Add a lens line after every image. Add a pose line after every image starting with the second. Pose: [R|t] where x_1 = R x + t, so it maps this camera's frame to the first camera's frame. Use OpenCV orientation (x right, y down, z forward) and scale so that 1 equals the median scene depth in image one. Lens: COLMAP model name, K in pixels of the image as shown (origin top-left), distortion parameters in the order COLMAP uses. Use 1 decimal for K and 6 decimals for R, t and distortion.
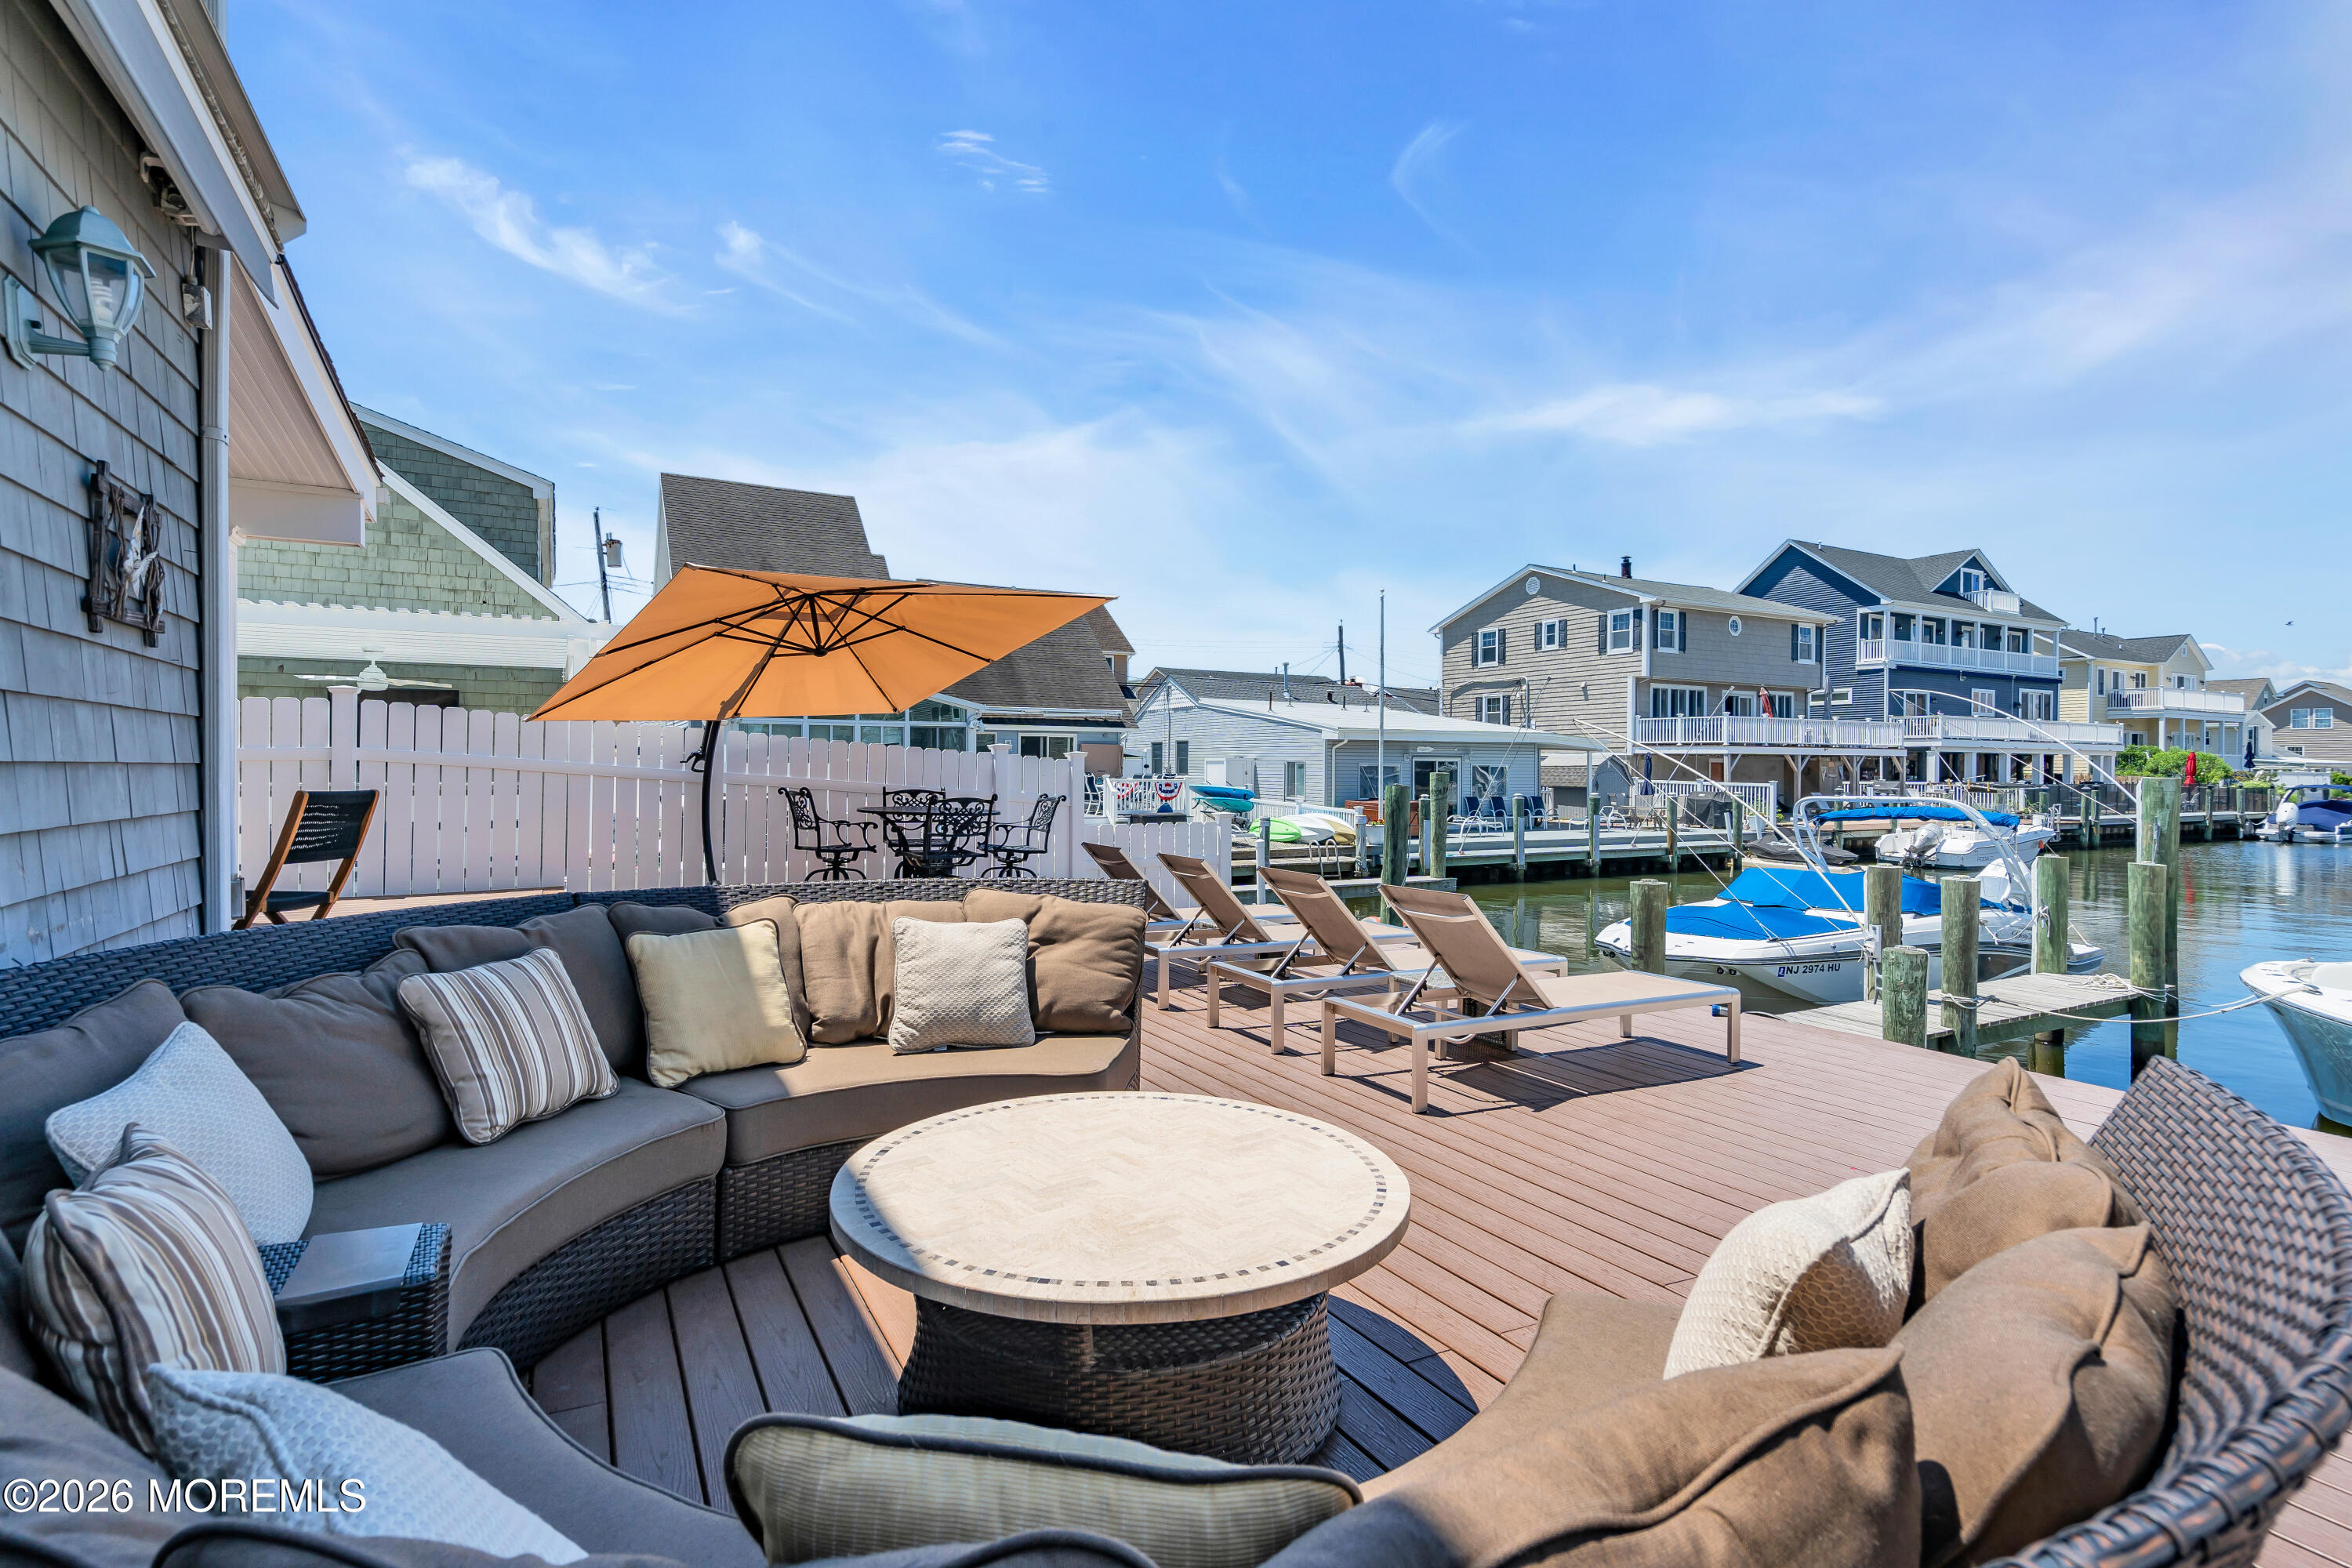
lens RADIAL K [[1077.8, 0, 1152.9], [0, 1077.8, 775.9], [0, 0, 1]] dist [-0.005207, 0.002373]
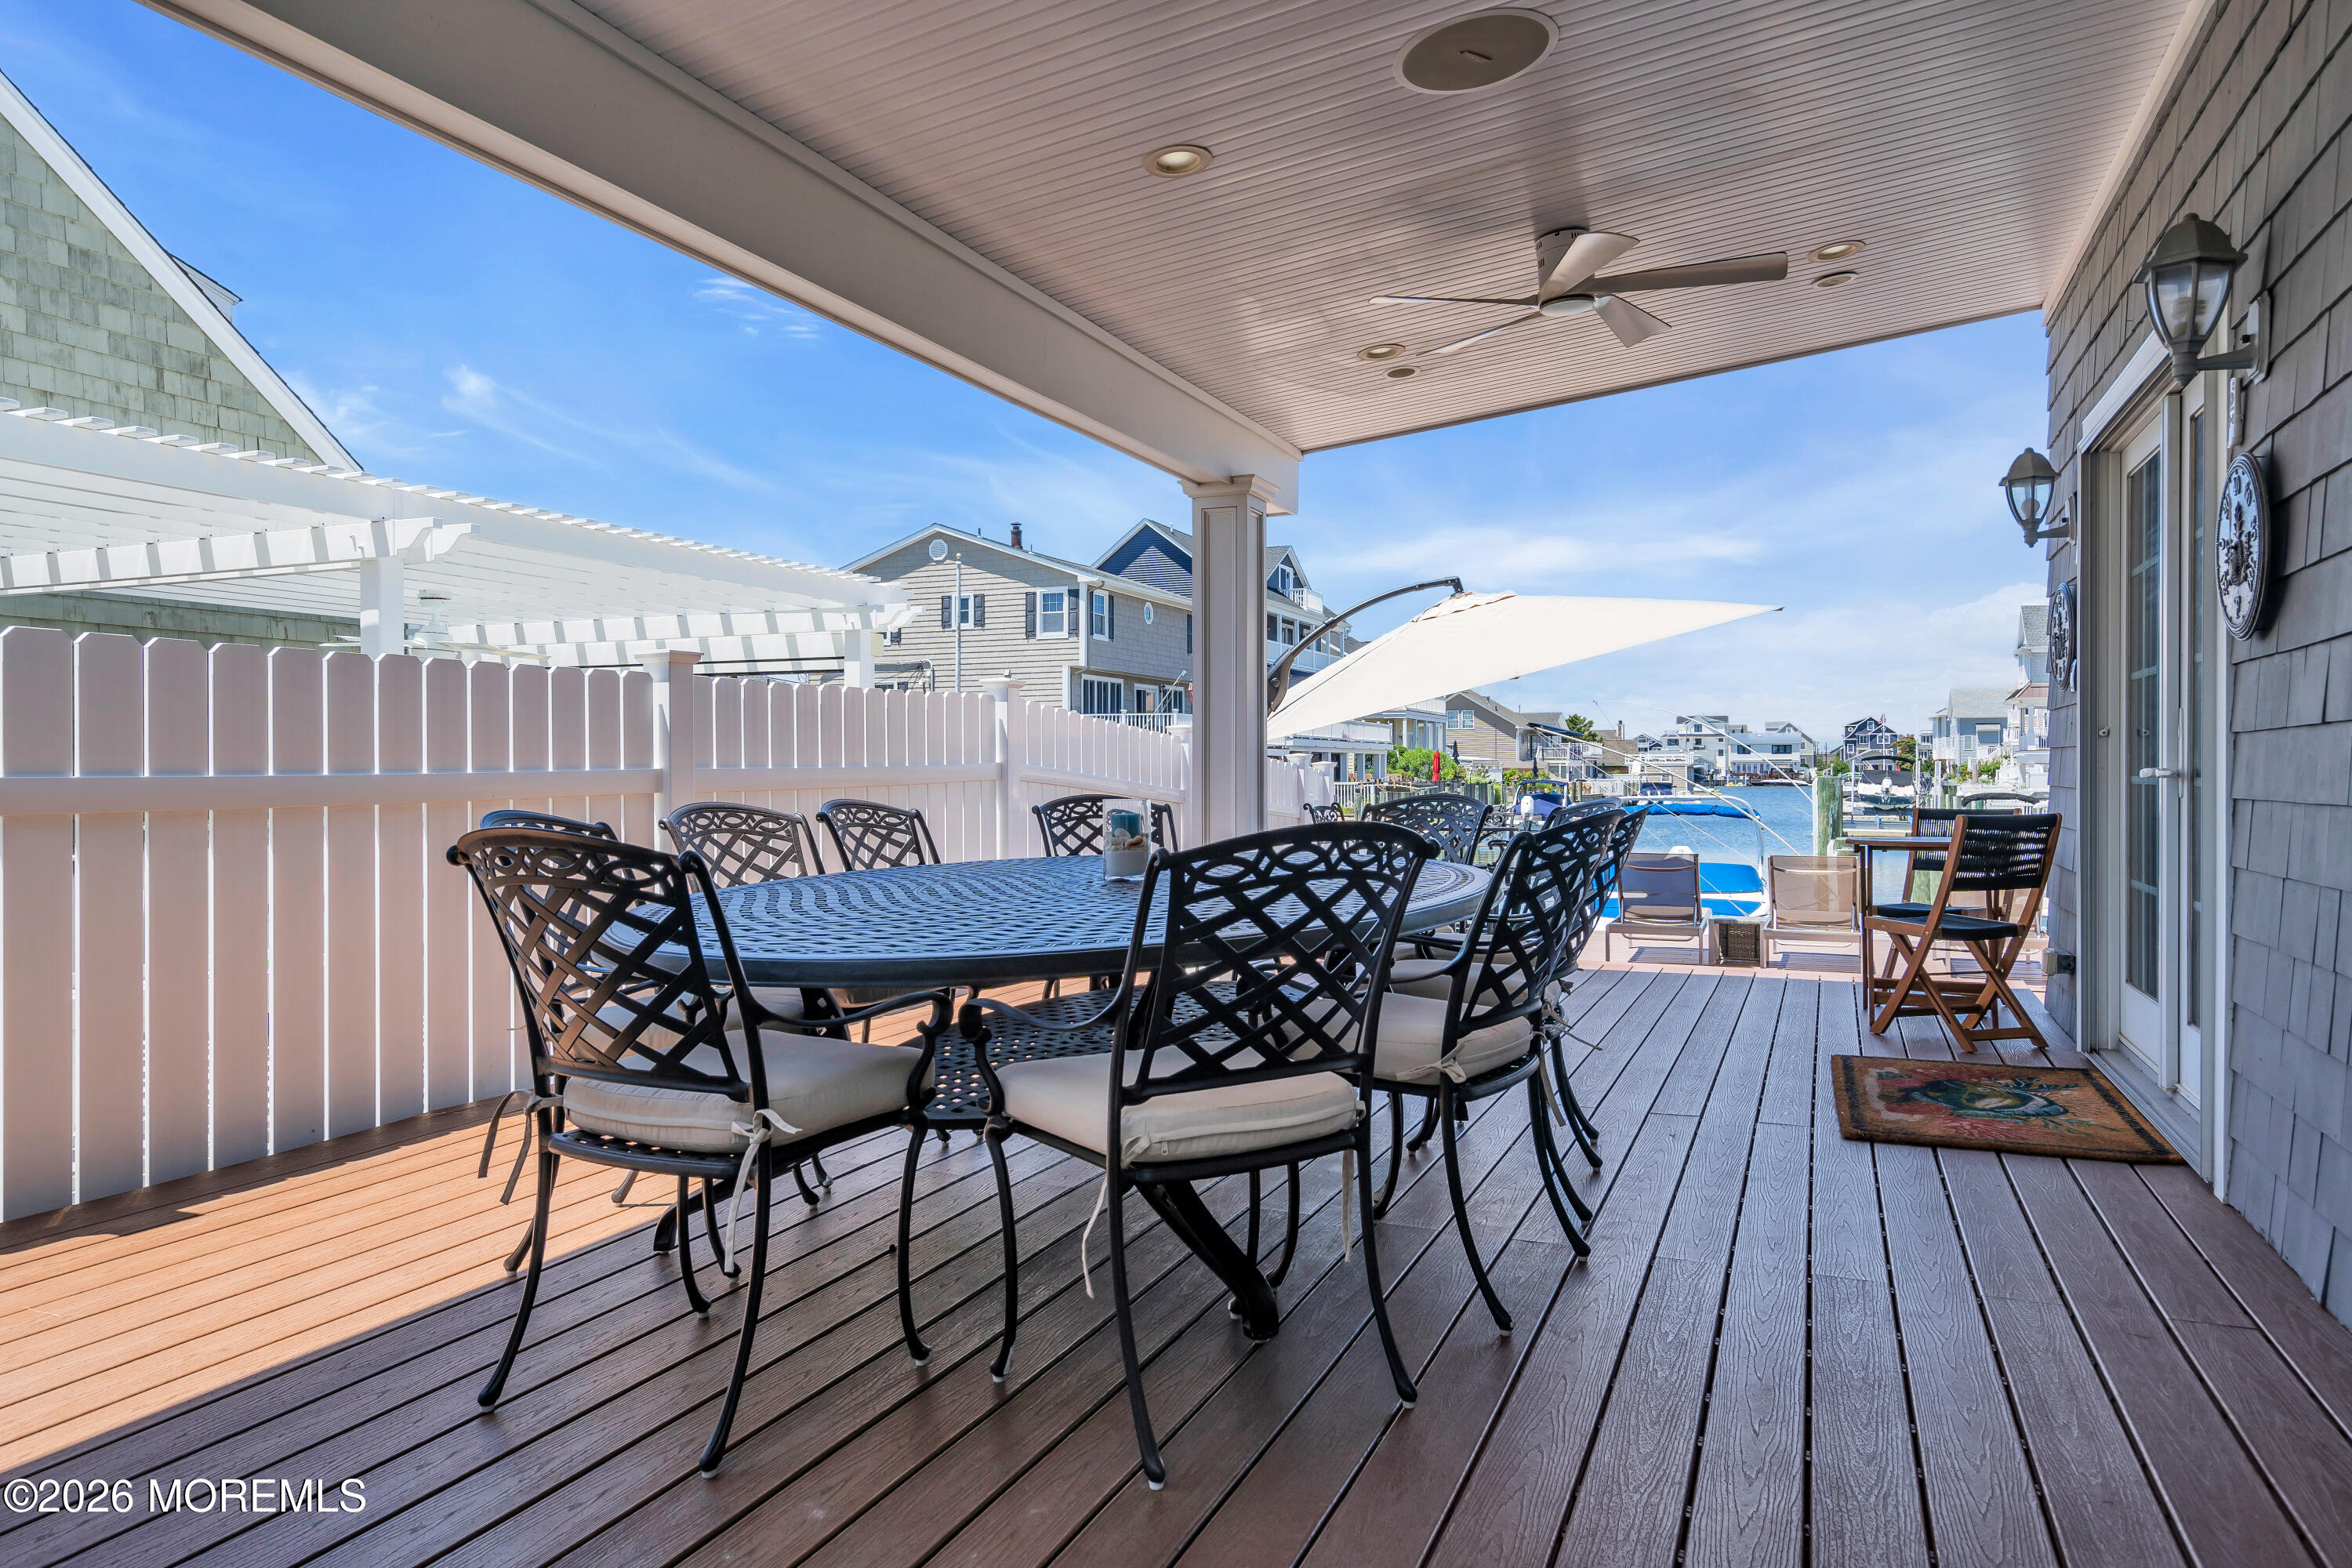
lens RADIAL K [[1474.1, 0, 1189.9], [0, 1474.1, 785.5], [0, 0, 1]] dist [0.063905, 0.000490]
pose [[0.767613, -0.014398, 0.640751, -0.252879], [0.011481, 0.999896, 0.008713, -0.004900], [-0.640810, 0.000668, 0.767699, 0.021824]]
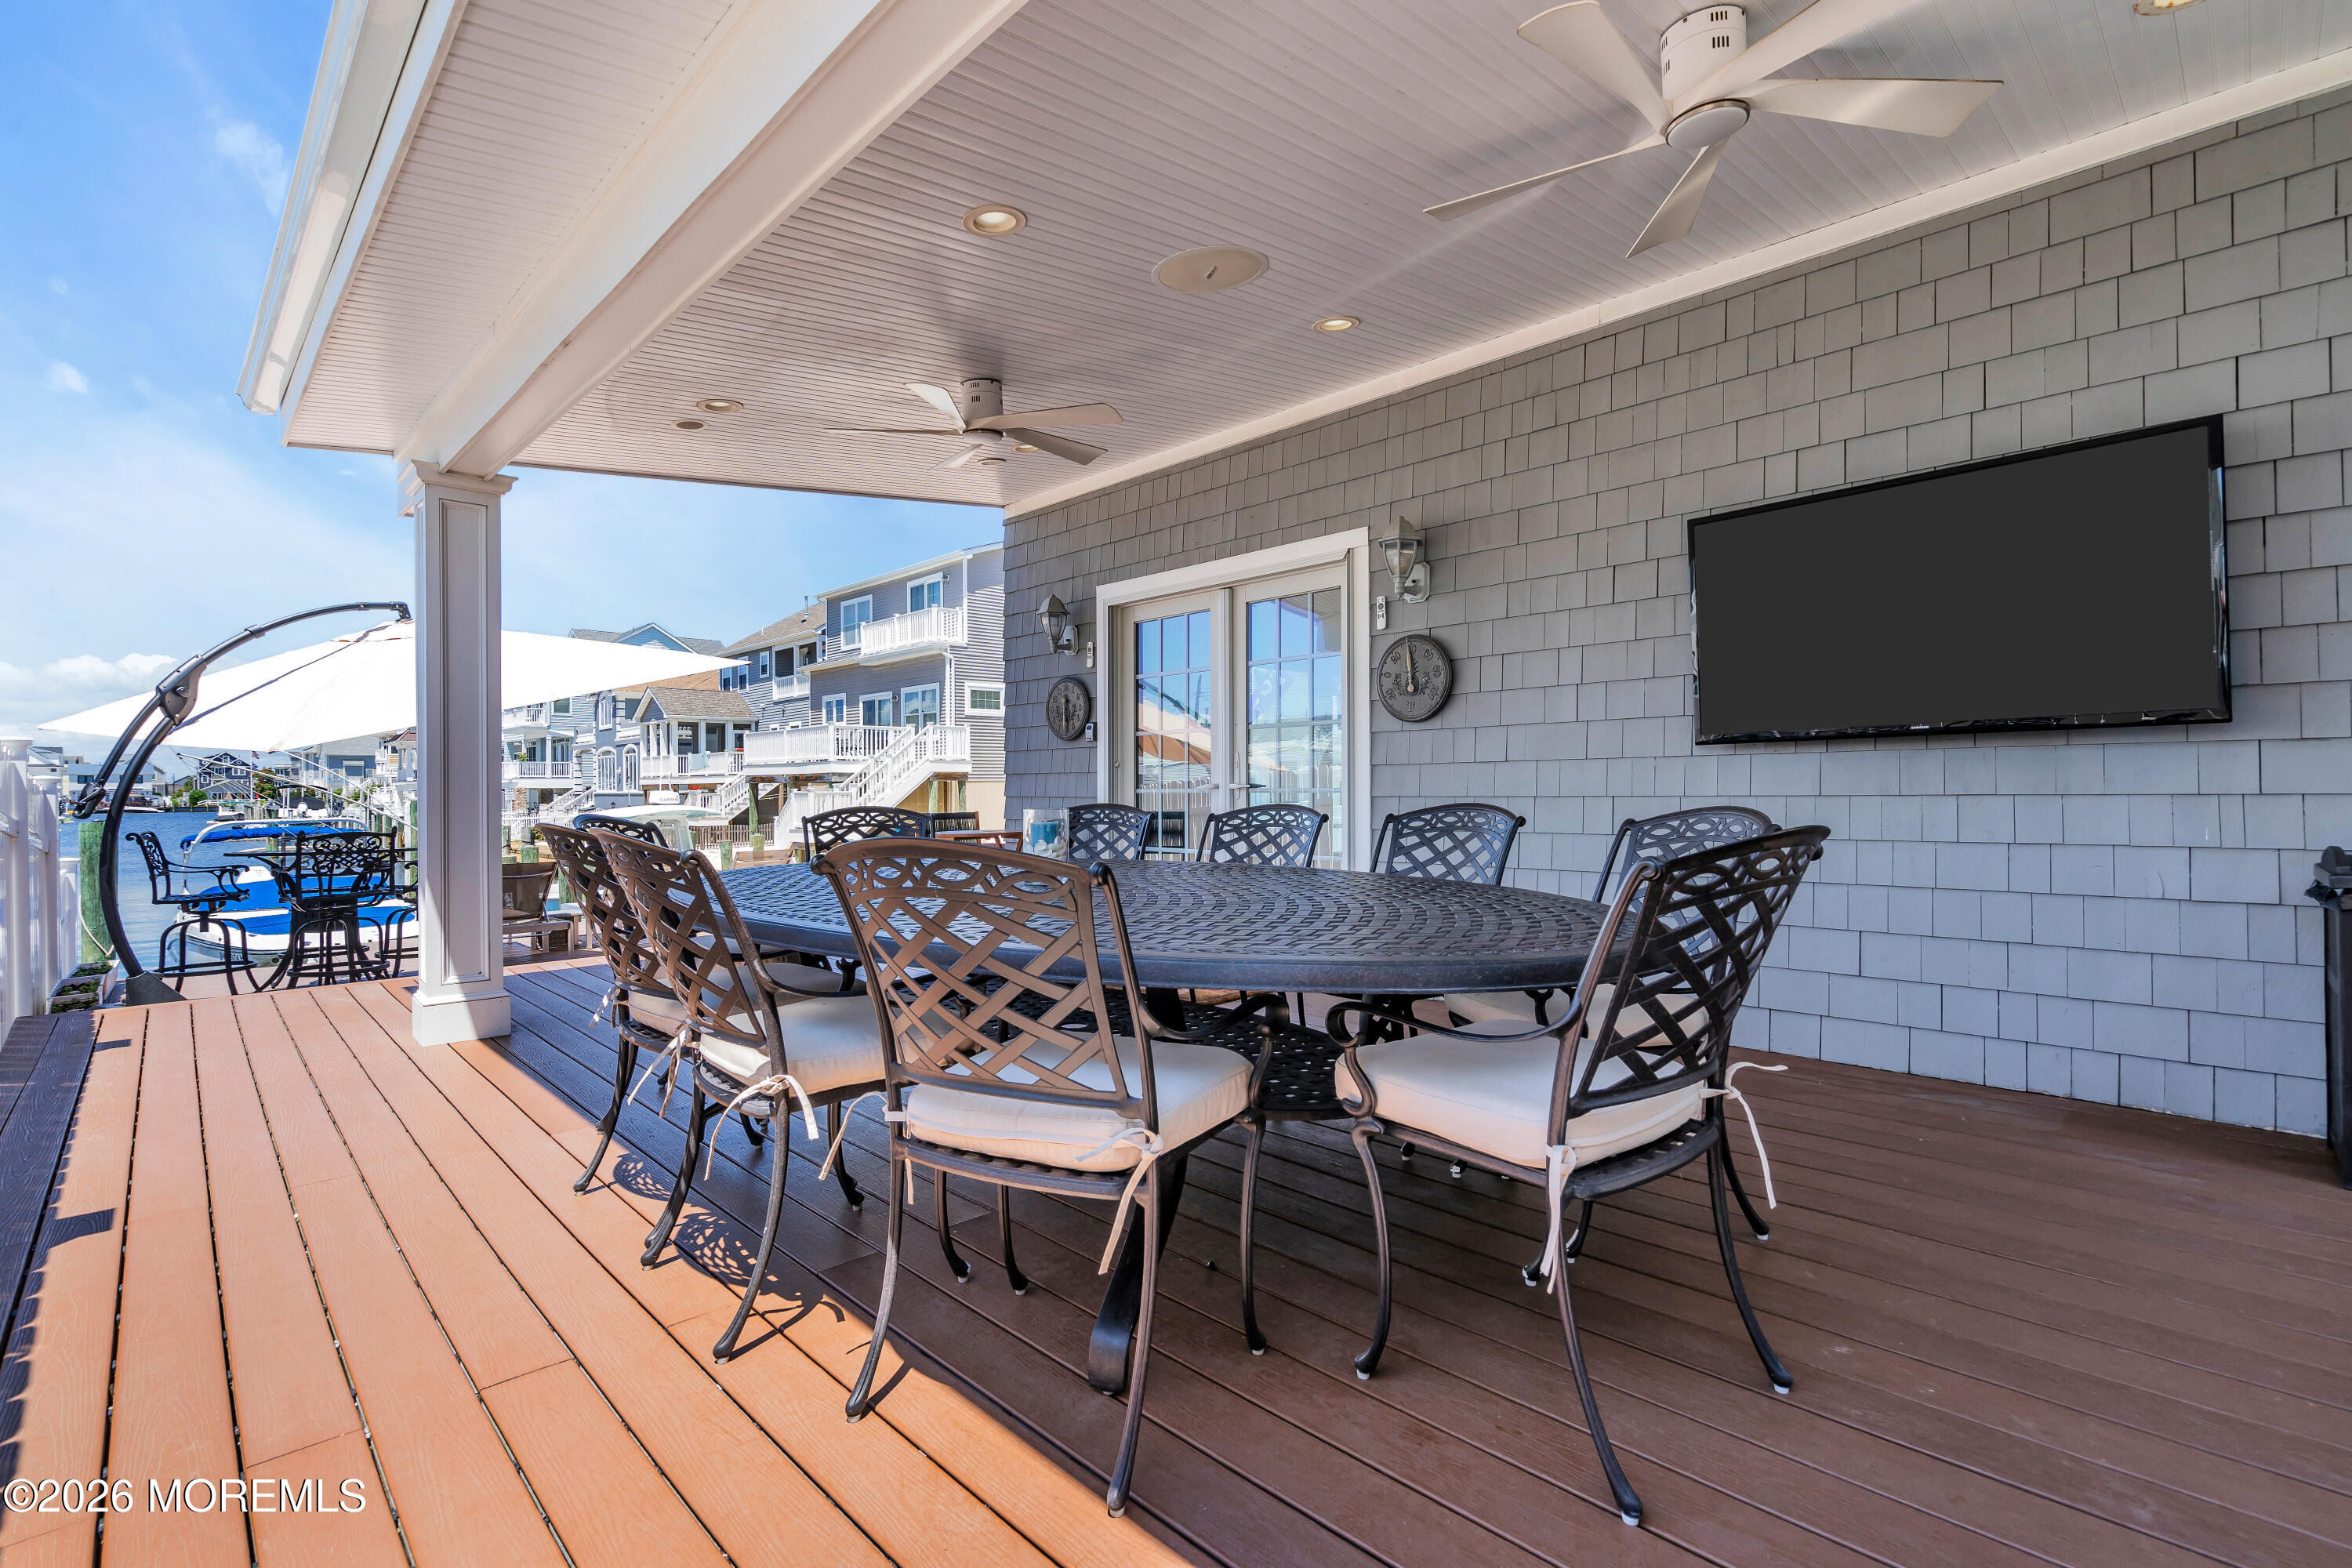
lens RADIAL K [[1077.8, 0, 1156.1], [0, 1077.8, 766.5], [0, 0, 1]] dist [-0.005207, 0.002373]
pose [[-0.271485, 0.014867, 0.962328, -0.278613], [0.016263, 0.999809, -0.010859, -0.003927], [-0.962305, 0.012702, -0.271675, 0.105476]]
